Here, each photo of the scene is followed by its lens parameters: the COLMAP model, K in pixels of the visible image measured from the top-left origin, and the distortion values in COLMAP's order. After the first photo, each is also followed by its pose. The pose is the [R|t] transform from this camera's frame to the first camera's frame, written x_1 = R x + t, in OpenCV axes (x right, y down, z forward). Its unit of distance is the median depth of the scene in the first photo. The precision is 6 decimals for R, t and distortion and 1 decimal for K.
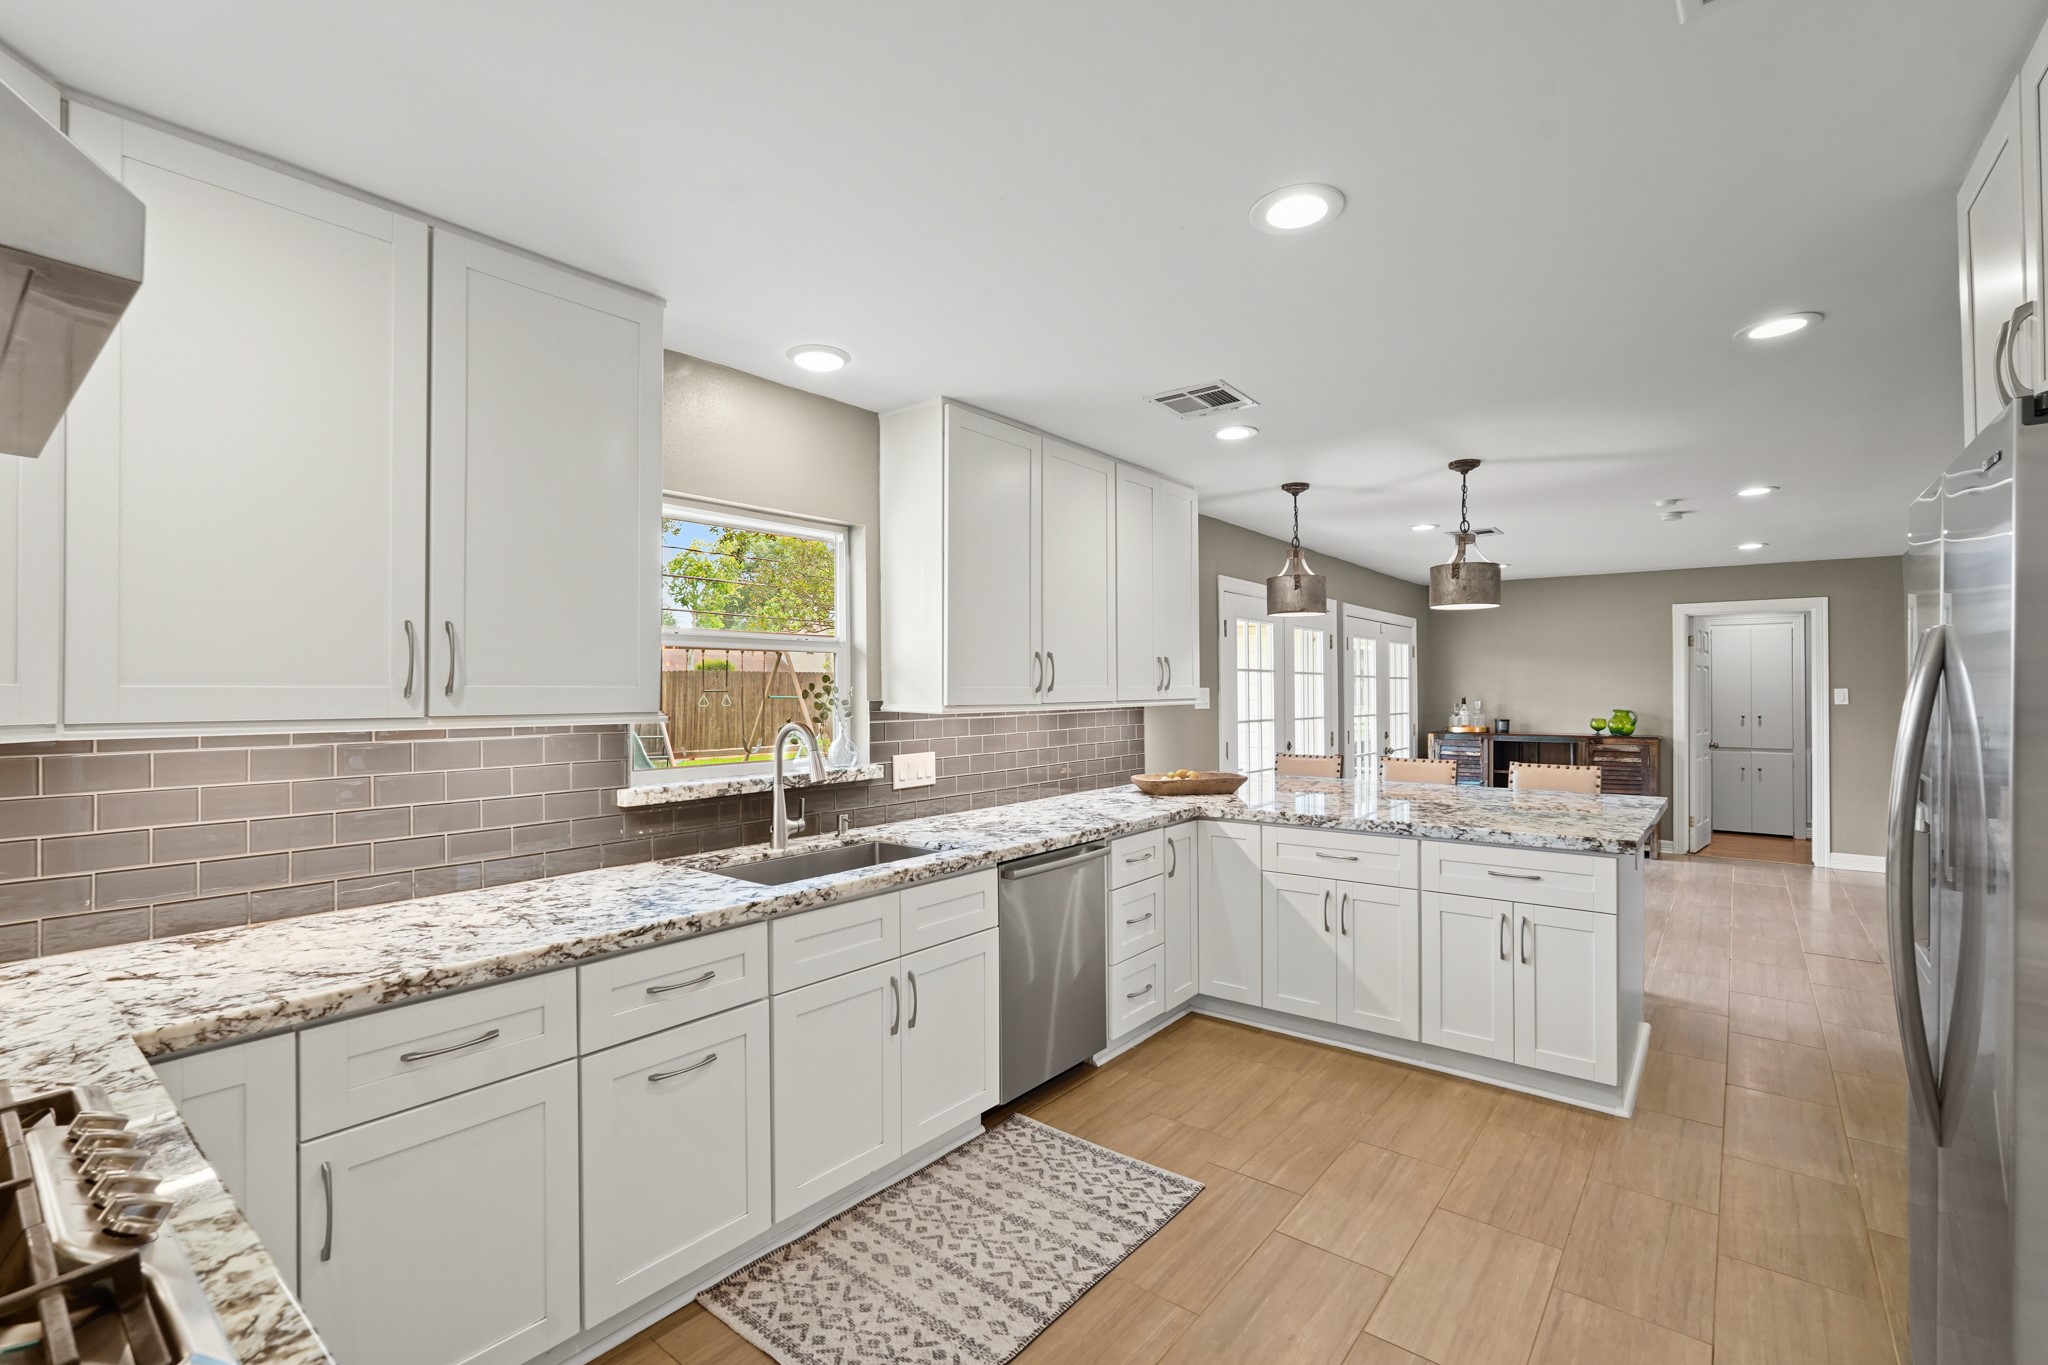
lens RADIAL K [[901.8, 0, 1020.1], [0, 901.8, 693.7], [0, 0, 1]] dist [-0.010629, 0.000193]
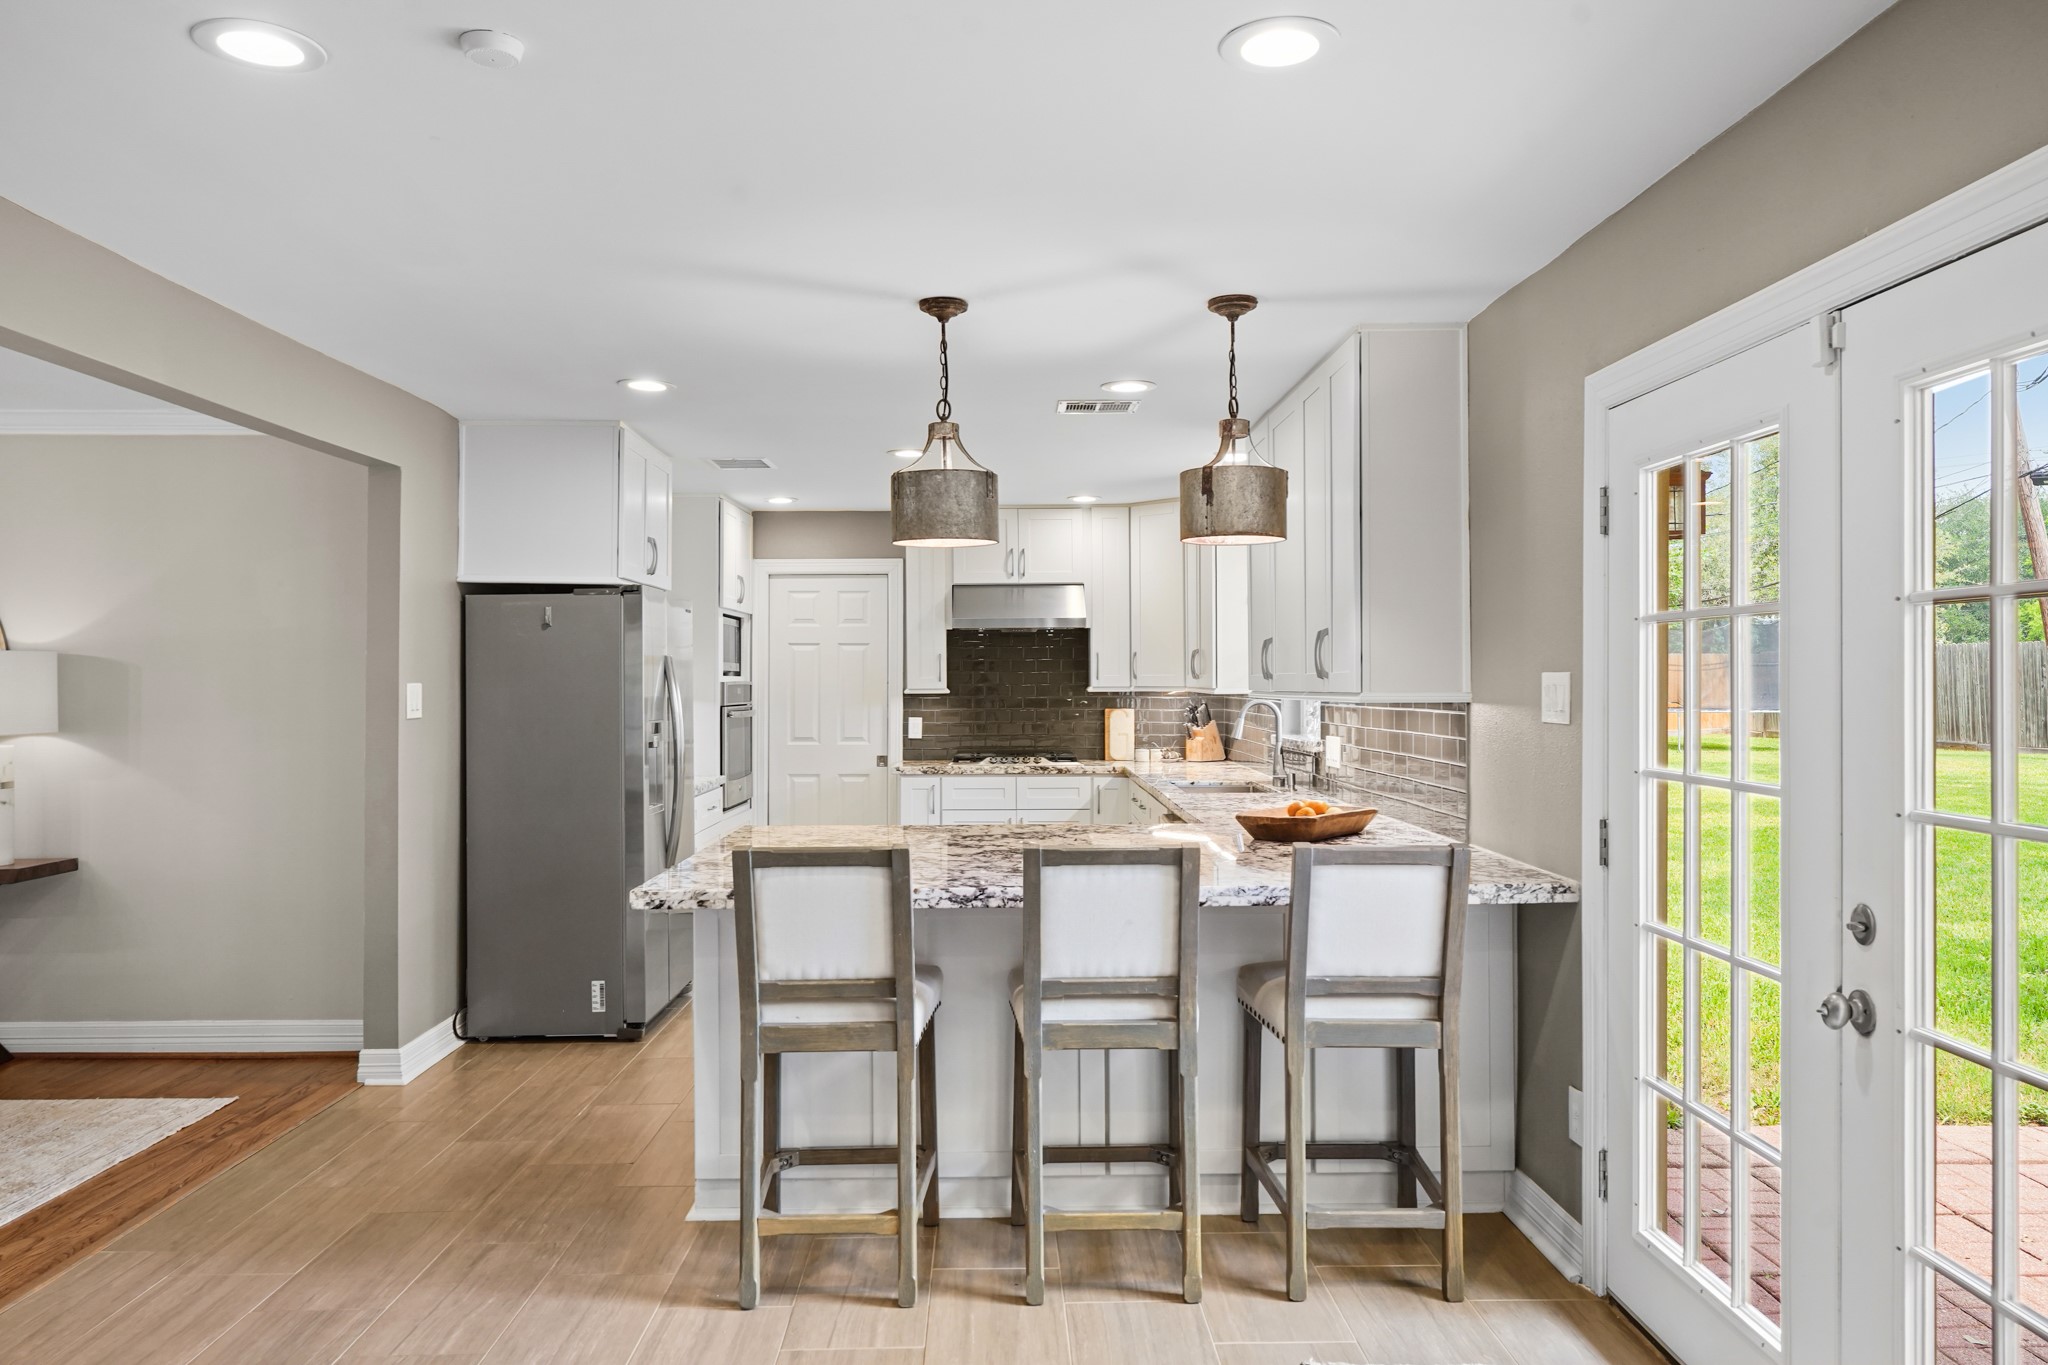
lens RADIAL K [[1458.6, 0, 1013.8], [0, 1458.6, 675.9], [0, 0, 1]] dist [-0.005450, -0.002679]
pose [[-0.772475, 0.004092, -0.635032, 1.688460], [0.002473, 0.999991, 0.003436, -0.016025], [0.635040, 0.001083, -0.772478, 2.783339]]
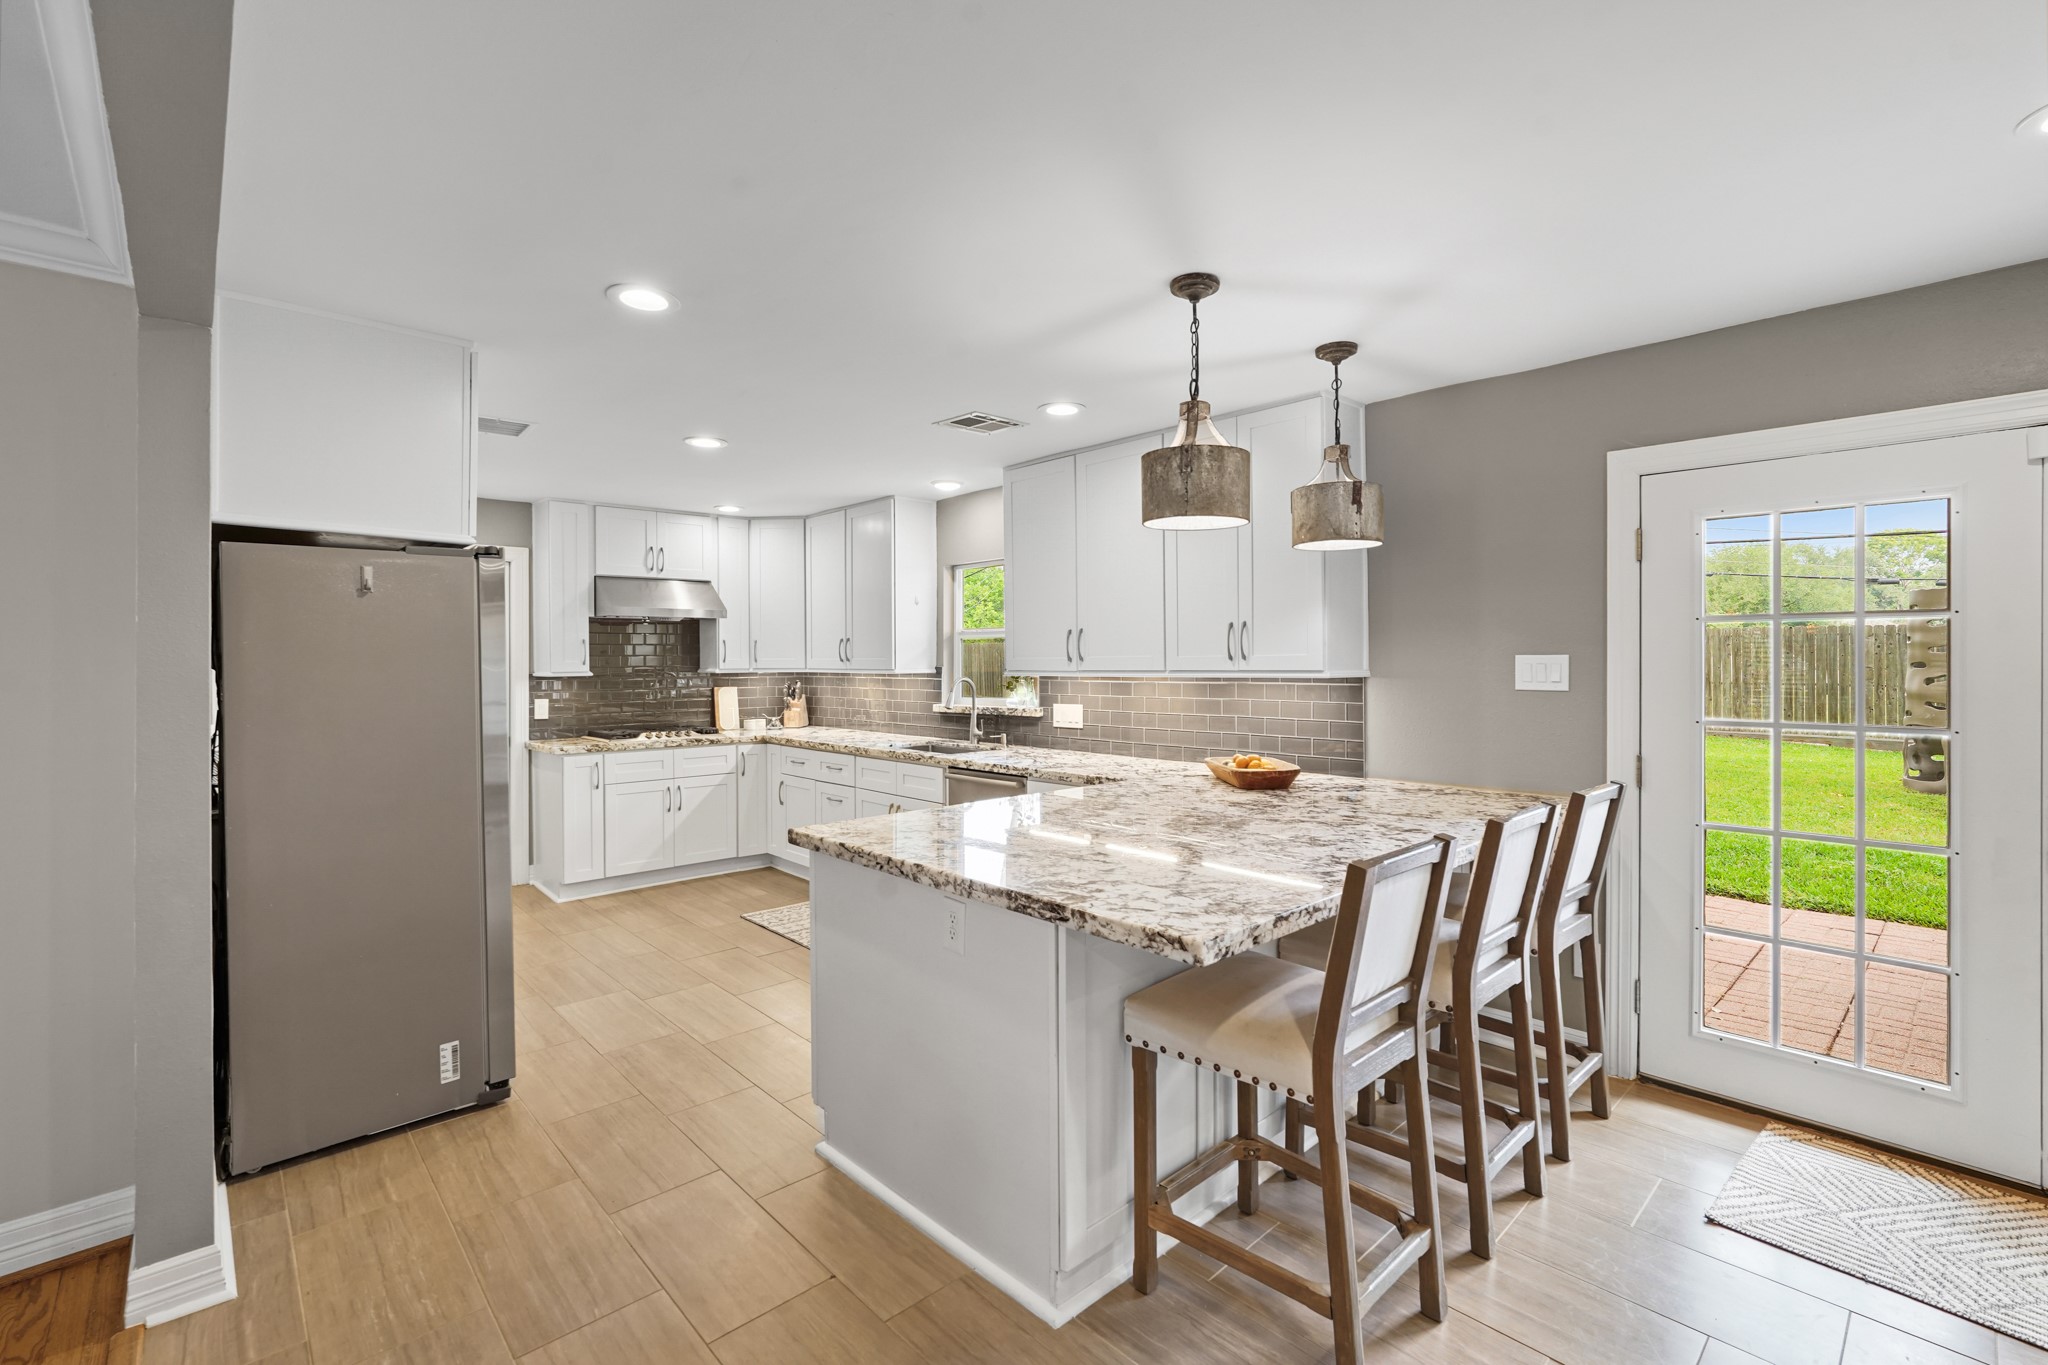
lens RADIAL K [[914.2, 0, 1019.5], [0, 914.2, 661.7], [0, 0, 1]] dist [-0.011305, -0.000171]
pose [[-0.151784, 0.006250, -0.988394, 1.748410], [0.001305, 0.999980, 0.006123, -0.012632], [0.988413, -0.000360, -0.151789, 1.521148]]
